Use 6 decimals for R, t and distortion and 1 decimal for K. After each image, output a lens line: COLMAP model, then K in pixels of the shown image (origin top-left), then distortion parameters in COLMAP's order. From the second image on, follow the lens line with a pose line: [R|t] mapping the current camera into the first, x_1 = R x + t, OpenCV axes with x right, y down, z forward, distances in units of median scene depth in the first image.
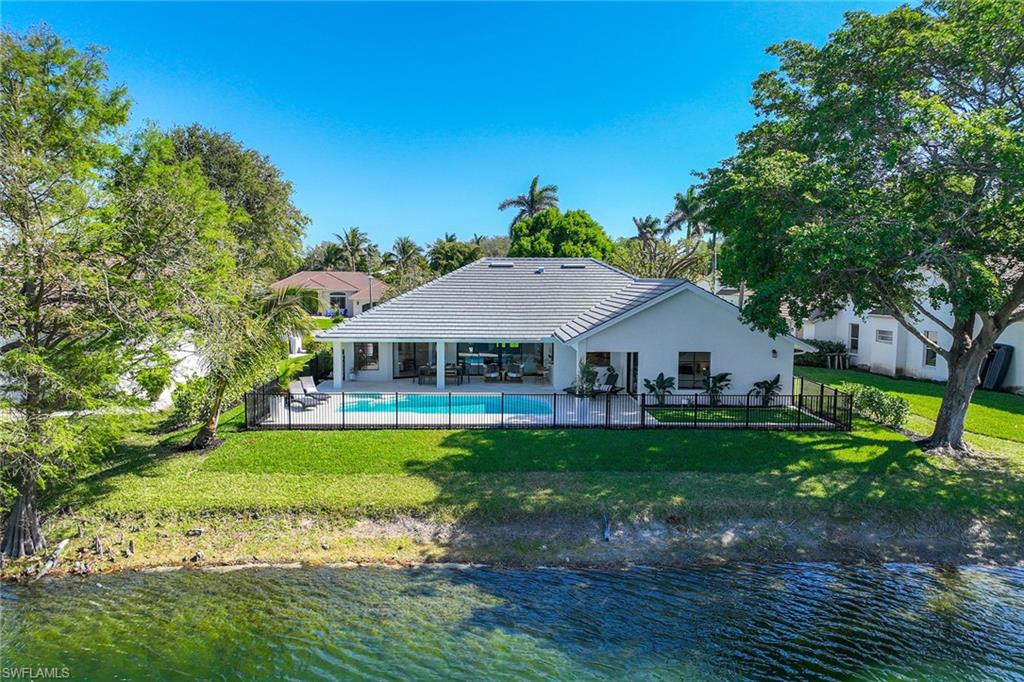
lens RADIAL K [[717.1, 0, 508.4], [0, 717.1, 340.1], [0, 0, 1]] dist [-0.003529, 0.006857]
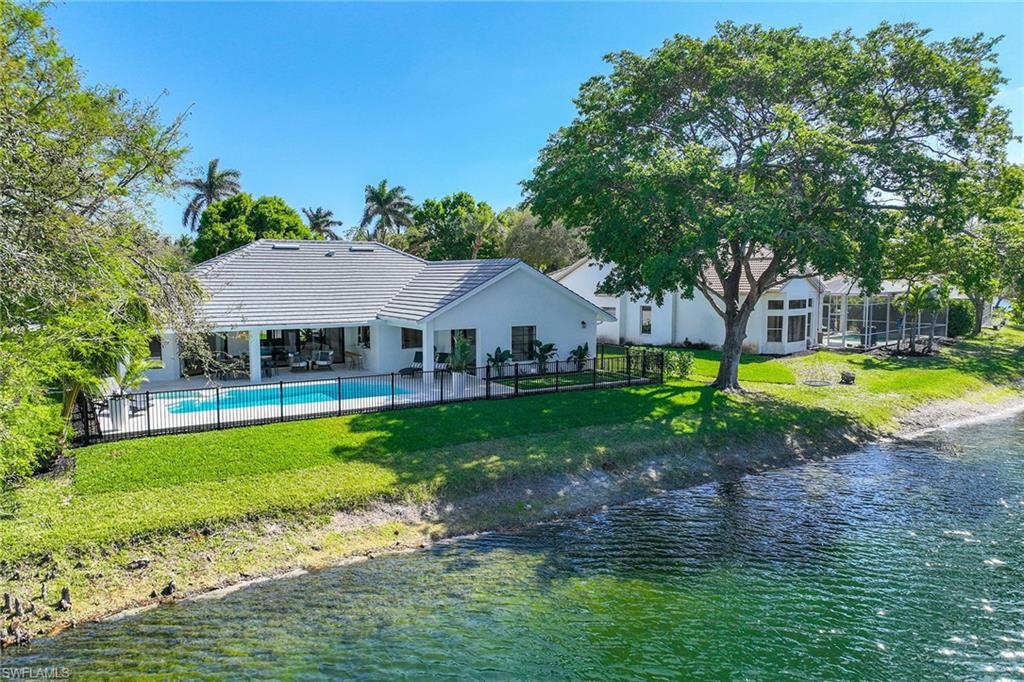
lens RADIAL K [[717.1, 0, 506.6], [0, 717.1, 341.1], [0, 0, 1]] dist [-0.003529, 0.006857]
pose [[0.867936, -0.053369, 0.493801, -0.418333], [0.050405, 0.998542, 0.019325, 0.023736], [-0.494112, 0.008117, 0.869360, 0.093136]]
